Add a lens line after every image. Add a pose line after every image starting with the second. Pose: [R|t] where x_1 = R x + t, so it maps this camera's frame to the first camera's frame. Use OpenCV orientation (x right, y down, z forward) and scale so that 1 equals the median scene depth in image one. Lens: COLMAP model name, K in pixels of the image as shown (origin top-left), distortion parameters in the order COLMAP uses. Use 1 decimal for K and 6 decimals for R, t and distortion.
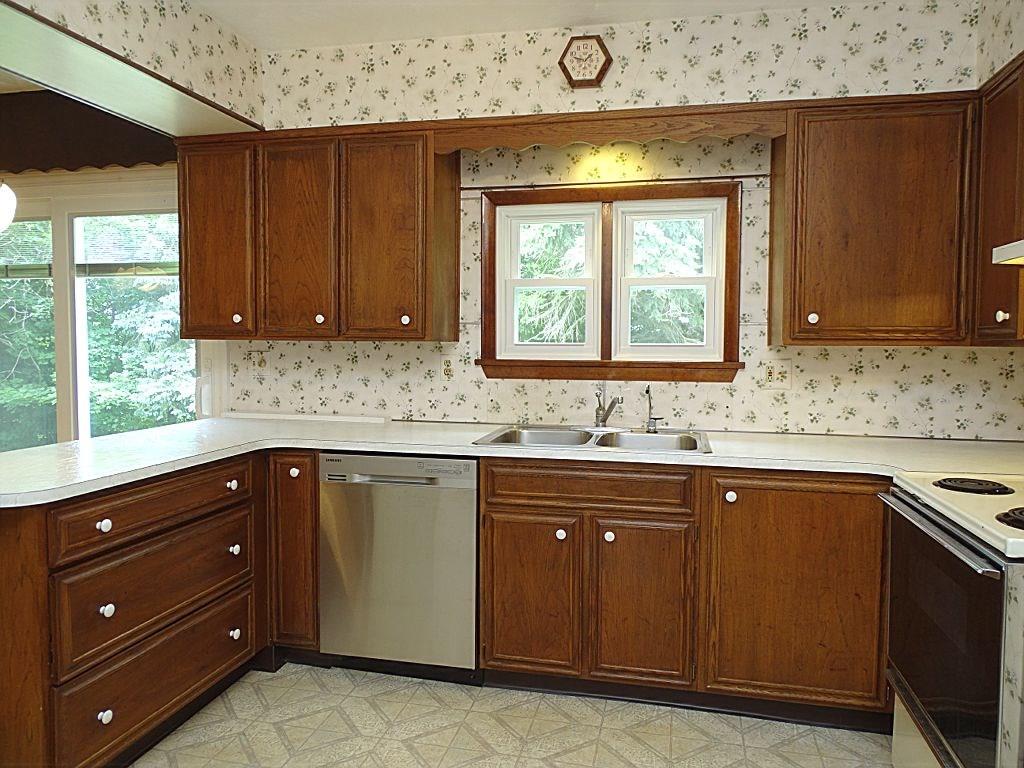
lens RADIAL K [[732.8, 0, 506.9], [0, 732.8, 391.0], [0, 0, 1]] dist [0.003915, -0.007843]
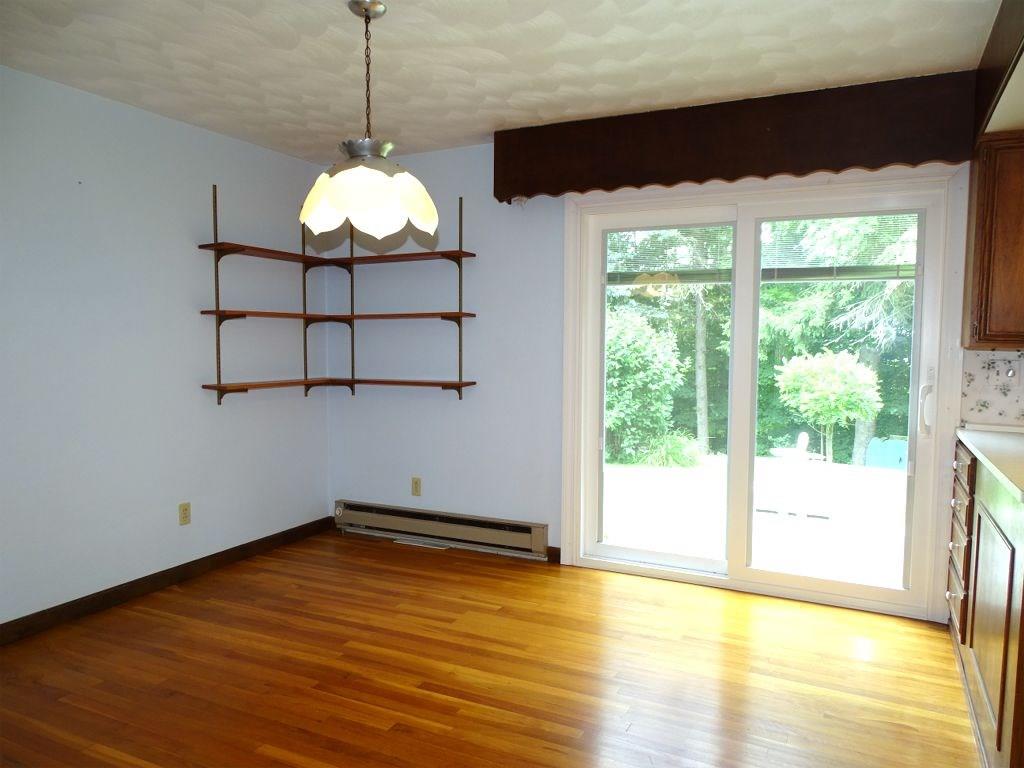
lens RADIAL K [[732.8, 0, 515.3], [0, 732.8, 390.6], [0, 0, 1]] dist [0.003915, -0.007843]
pose [[0.974864, 0.018767, -0.222009, -0.795699], [-0.015789, 0.999760, 0.015181, -0.021326], [0.222241, -0.011294, 0.974926, -0.051891]]
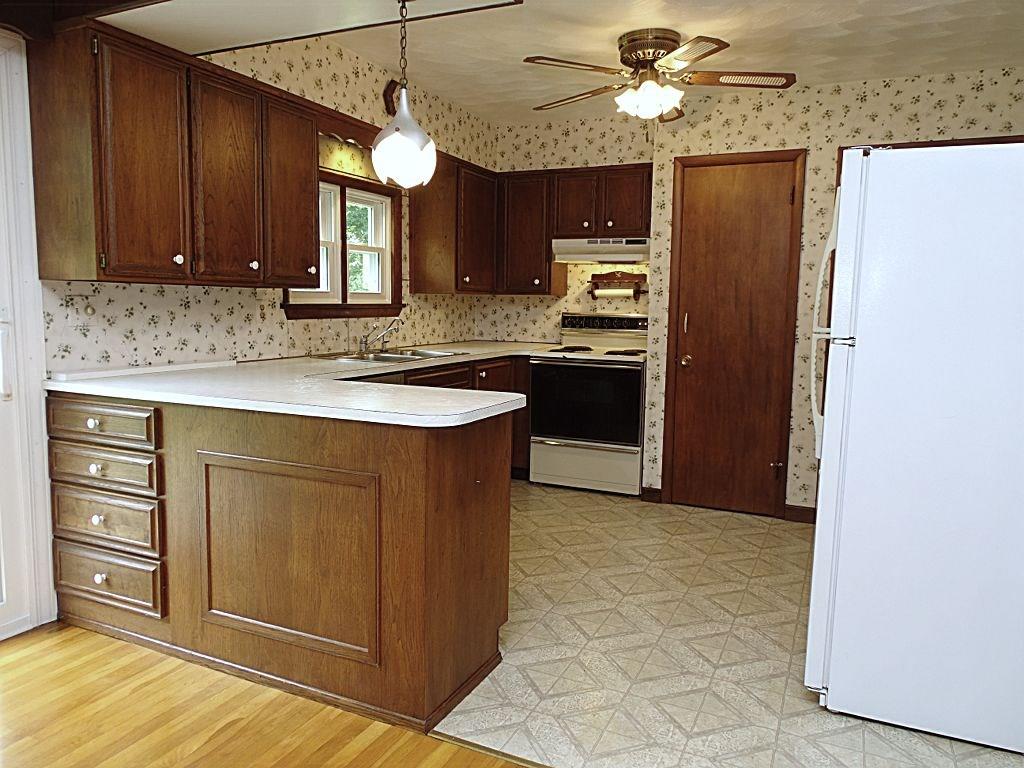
lens RADIAL K [[732.8, 0, 514.3], [0, 732.8, 376.0], [0, 0, 1]] dist [0.003915, -0.007843]
pose [[0.203437, -0.105057, 0.973435, -1.115383], [0.044733, 0.994186, 0.097948, -0.026194], [-0.978066, 0.023619, 0.206954, 0.399669]]
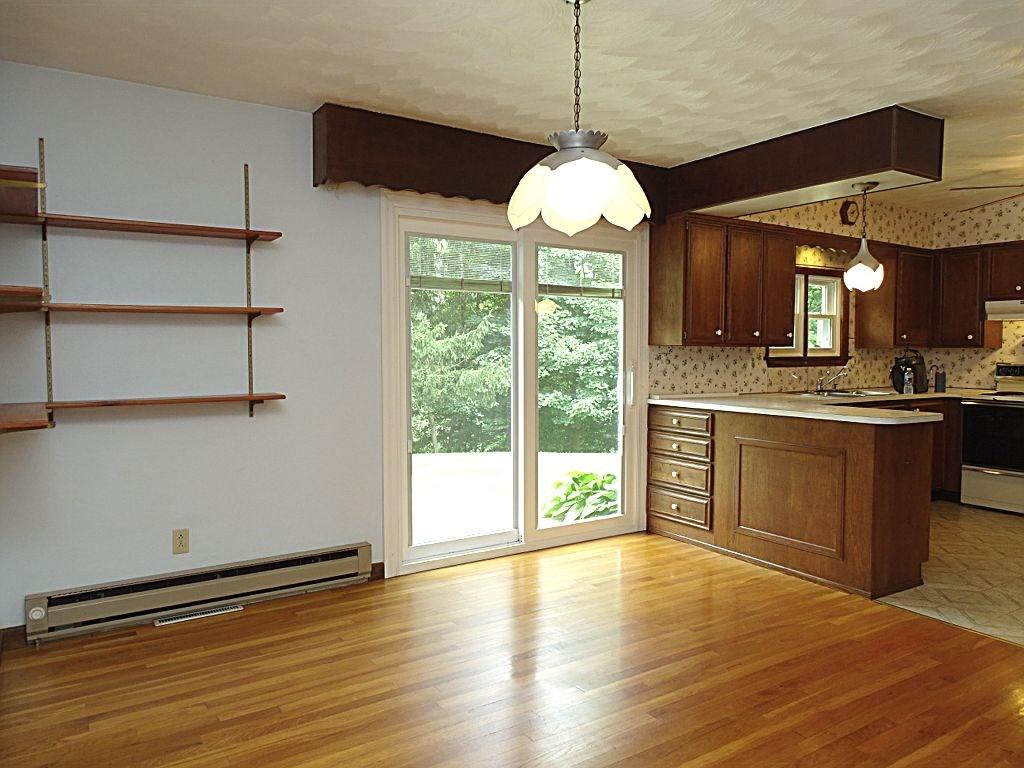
lens RADIAL K [[732.8, 0, 513.4], [0, 732.8, 379.6], [0, 0, 1]] dist [0.003915, -0.007843]
pose [[0.690743, -0.036110, 0.722198, -1.738962], [0.045504, 0.998943, 0.006425, -0.027178], [-0.721667, 0.028425, 0.691657, 0.217755]]
